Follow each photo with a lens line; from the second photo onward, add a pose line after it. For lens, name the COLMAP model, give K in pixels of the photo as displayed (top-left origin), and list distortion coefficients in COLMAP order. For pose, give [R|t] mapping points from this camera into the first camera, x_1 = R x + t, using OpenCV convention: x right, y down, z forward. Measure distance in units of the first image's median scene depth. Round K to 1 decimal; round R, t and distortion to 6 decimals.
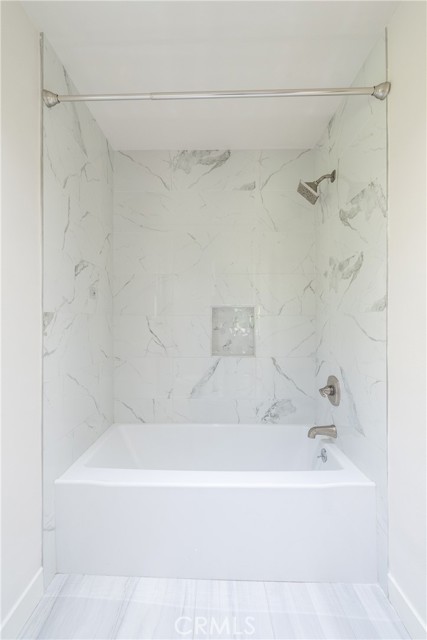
lens RADIAL K [[288.5, 0, 213.5], [0, 288.5, 320.0], [0, 0, 1]] dist [0.001795, 0.000291]
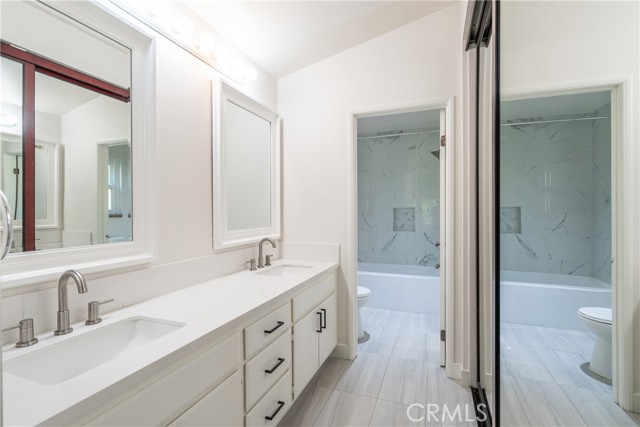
lens RADIAL K [[288.5, 0, 320.0], [0, 288.5, 213.5], [0, 0, 1]] dist [0.001795, 0.000291]
pose [[0.928180, -0.002160, -0.372125, 0.275519], [0.005795, 0.999946, 0.008650, -0.024169], [0.372086, -0.010185, 0.928142, -1.110833]]
